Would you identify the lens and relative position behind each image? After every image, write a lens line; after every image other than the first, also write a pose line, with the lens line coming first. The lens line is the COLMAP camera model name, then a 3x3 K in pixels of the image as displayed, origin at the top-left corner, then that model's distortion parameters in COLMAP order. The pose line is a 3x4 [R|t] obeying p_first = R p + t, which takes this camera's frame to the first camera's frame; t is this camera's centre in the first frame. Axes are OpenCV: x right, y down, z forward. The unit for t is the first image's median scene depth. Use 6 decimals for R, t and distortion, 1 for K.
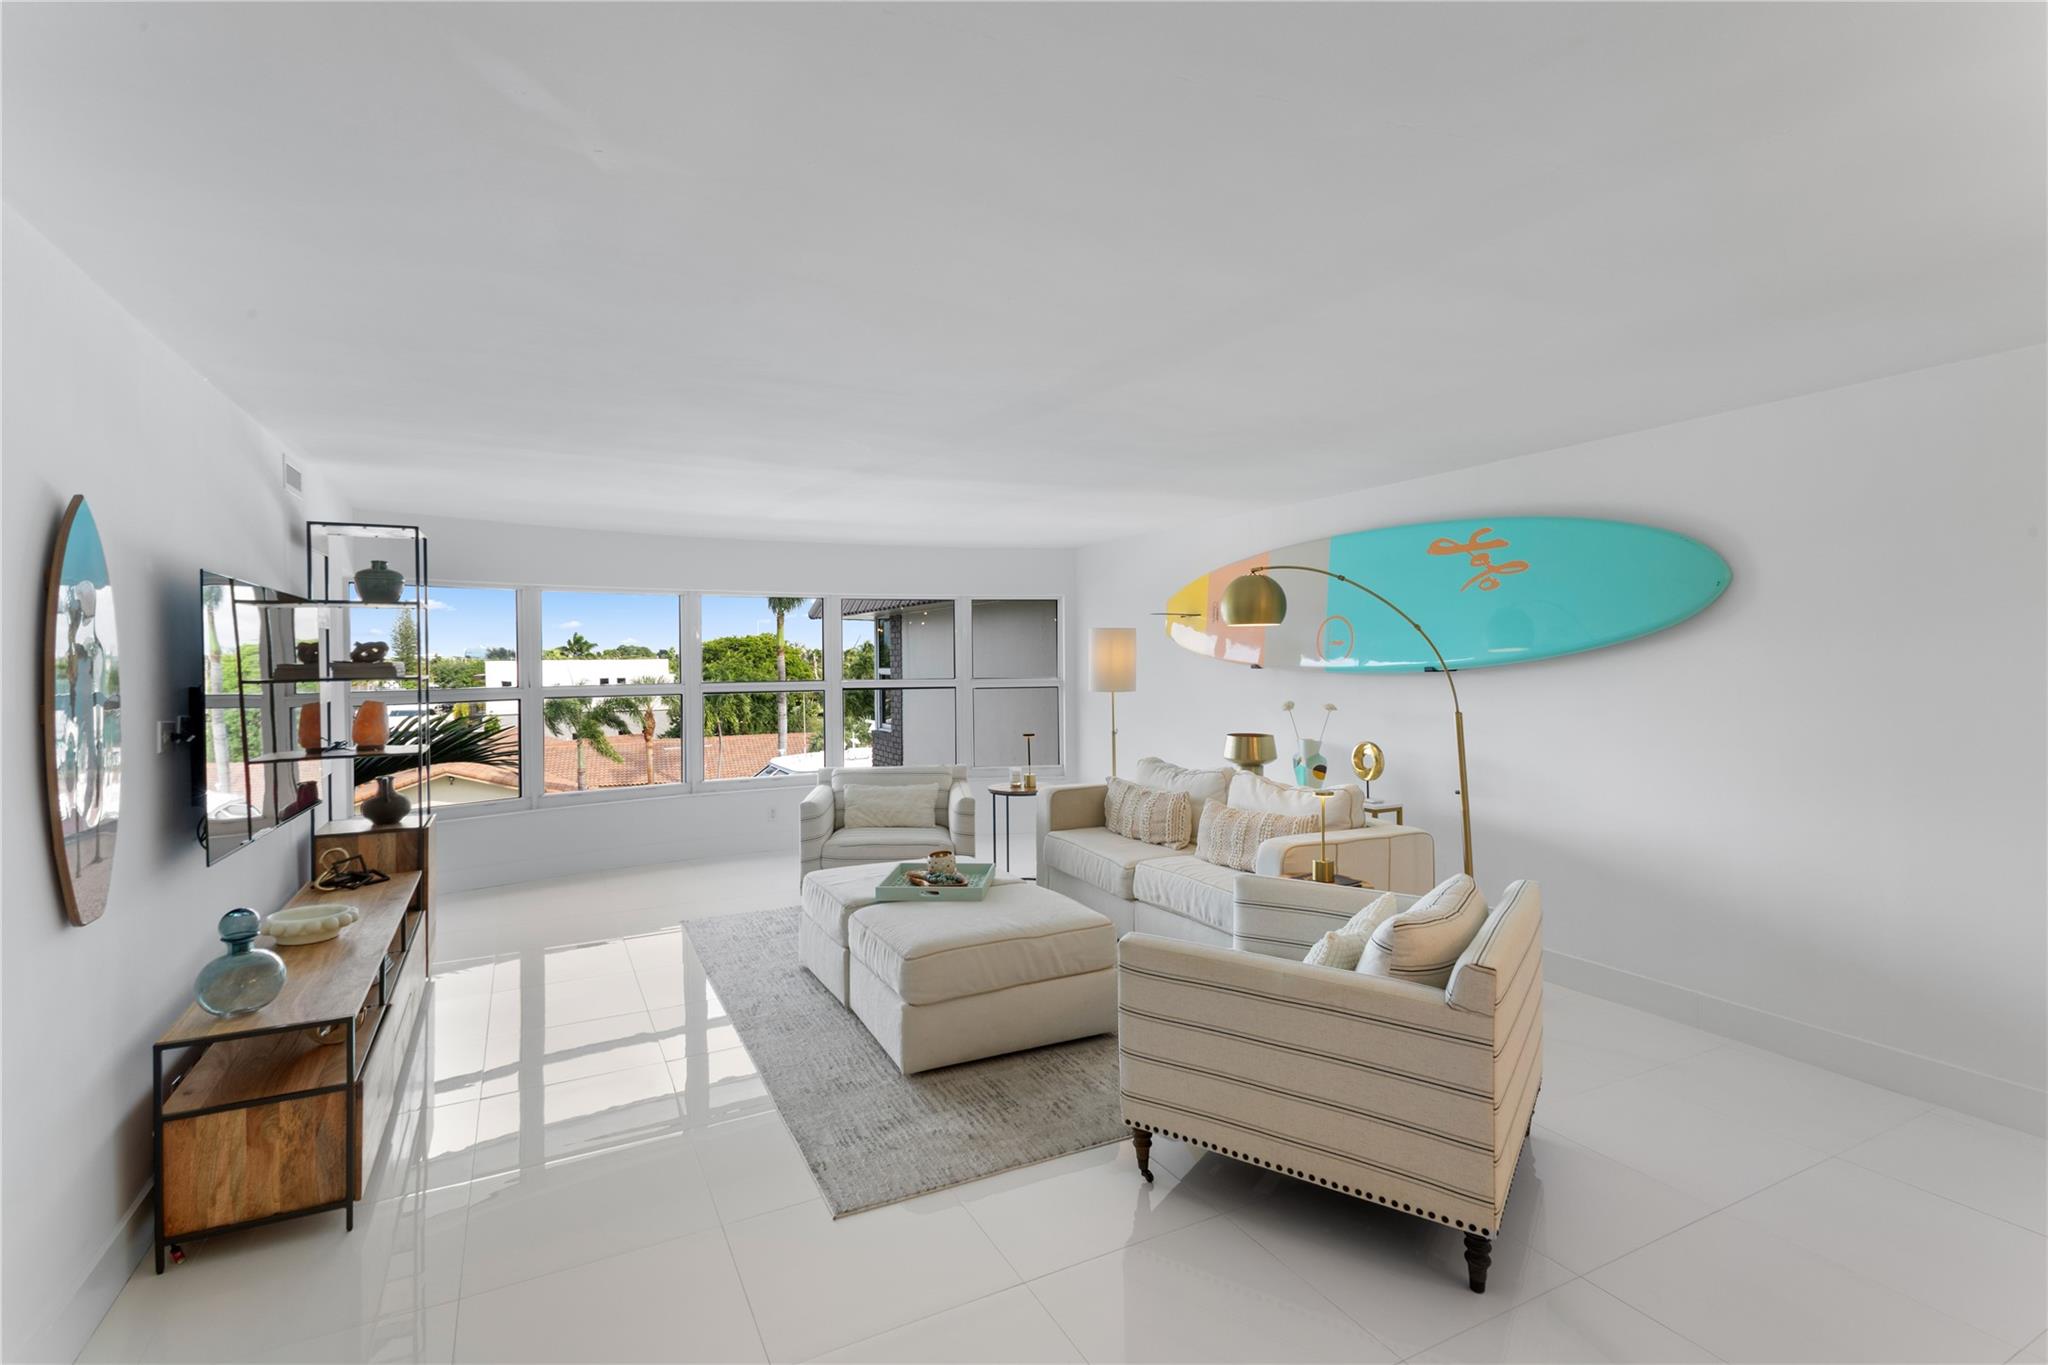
lens RADIAL K [[960.3, 0, 1024.5], [0, 960.3, 662.6], [0, 0, 1]] dist [0.044765, -0.022147]
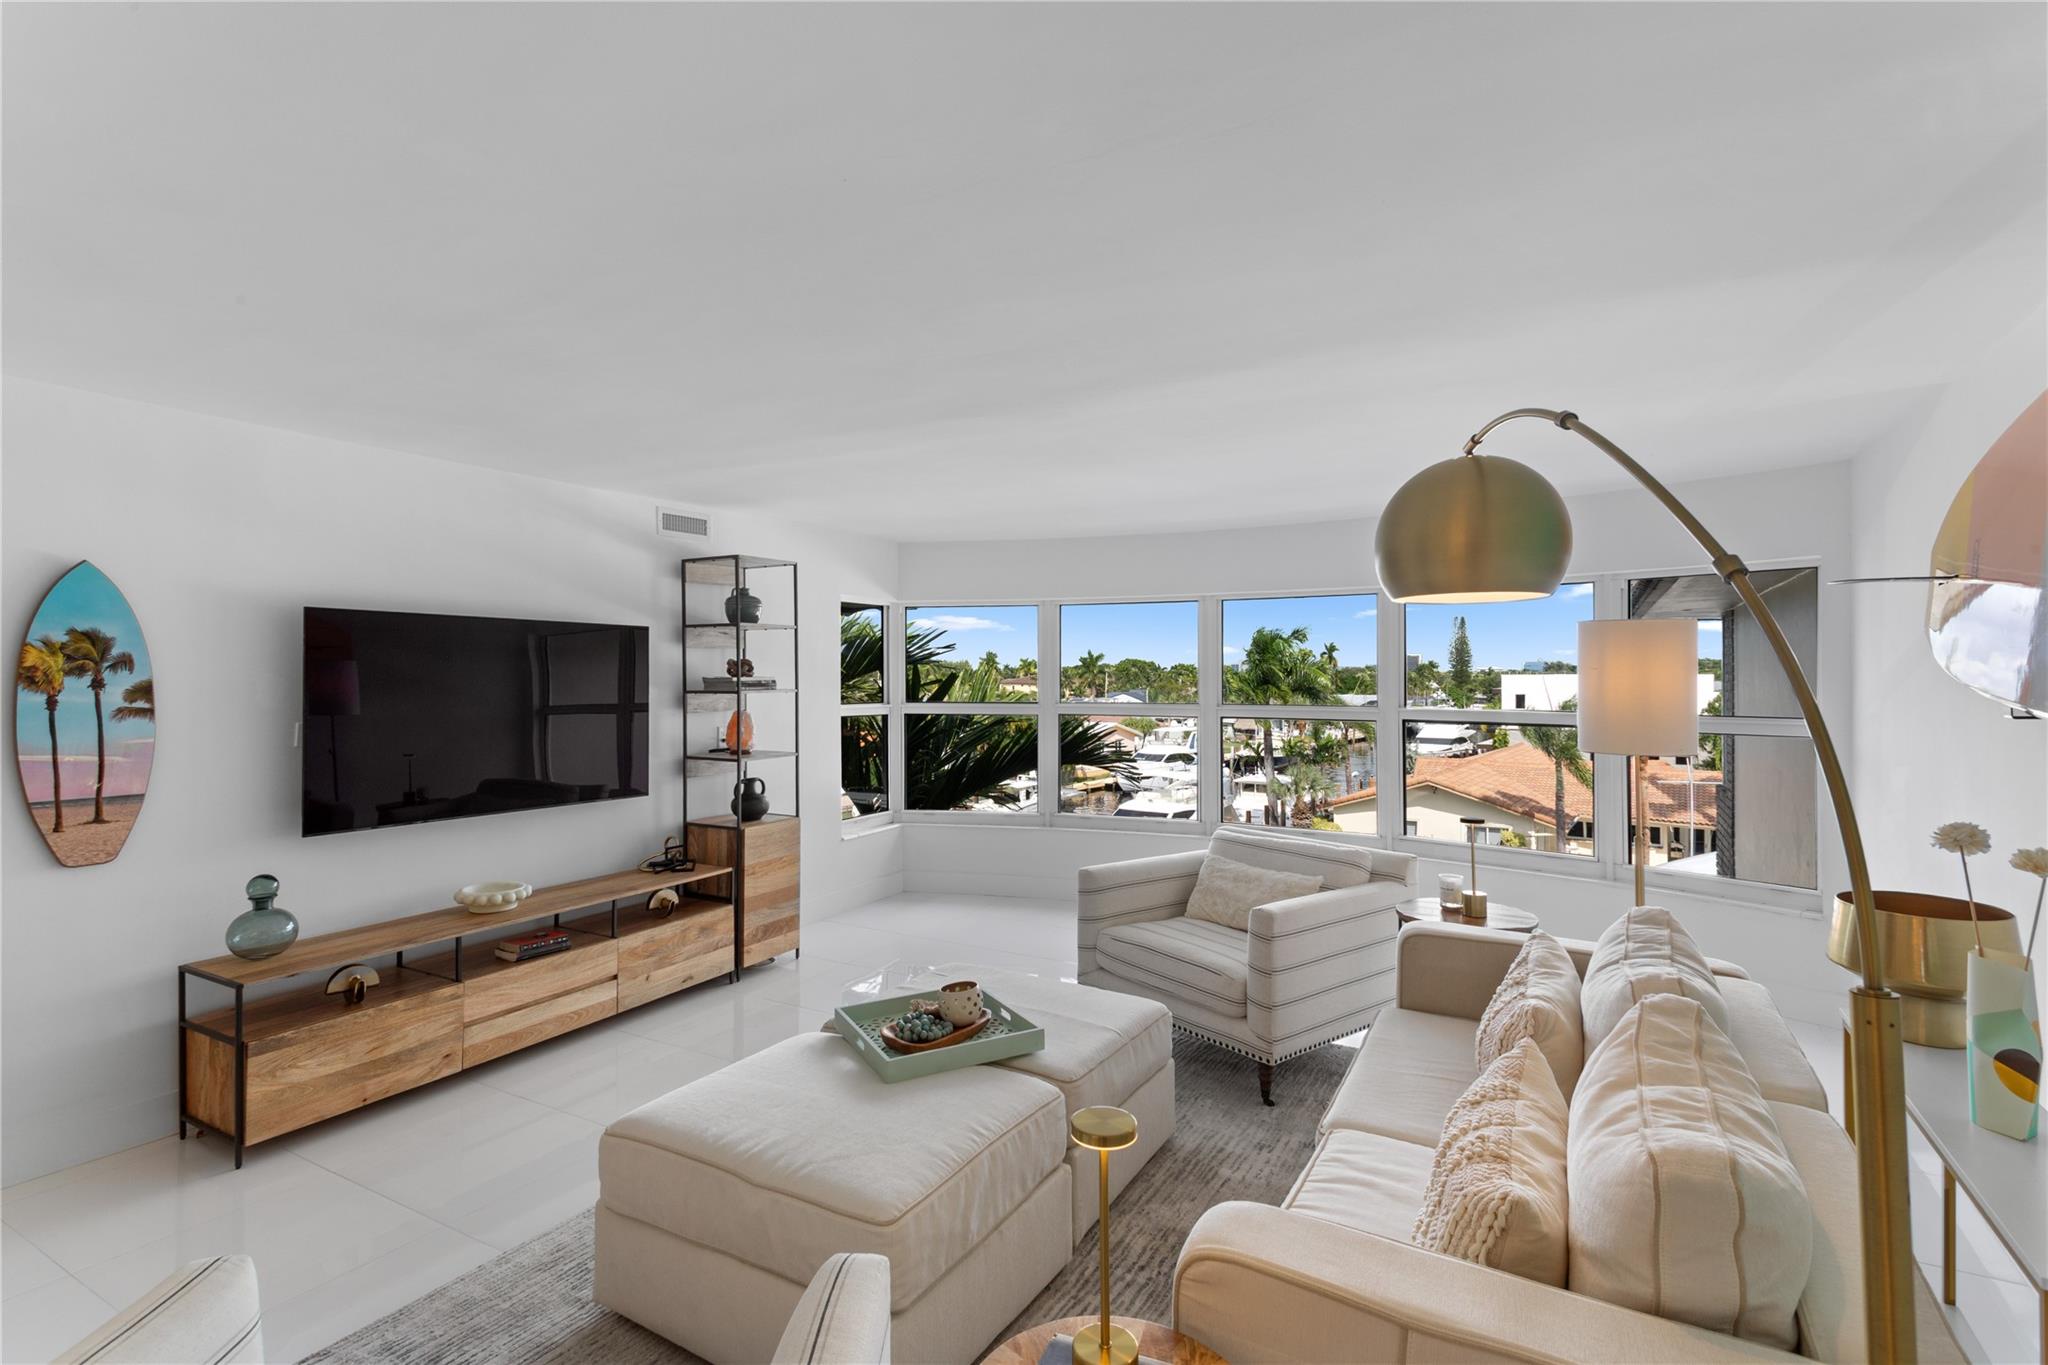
lens RADIAL K [[965.8, 0, 1017.9], [0, 965.8, 663.7], [0, 0, 1]] dist [0.050965, -0.021033]
pose [[0.534734, -0.002389, -0.845017, 0.470448], [-0.007849, 0.999939, -0.007794, -0.010455], [0.844984, 0.010801, 0.534682, 0.672431]]
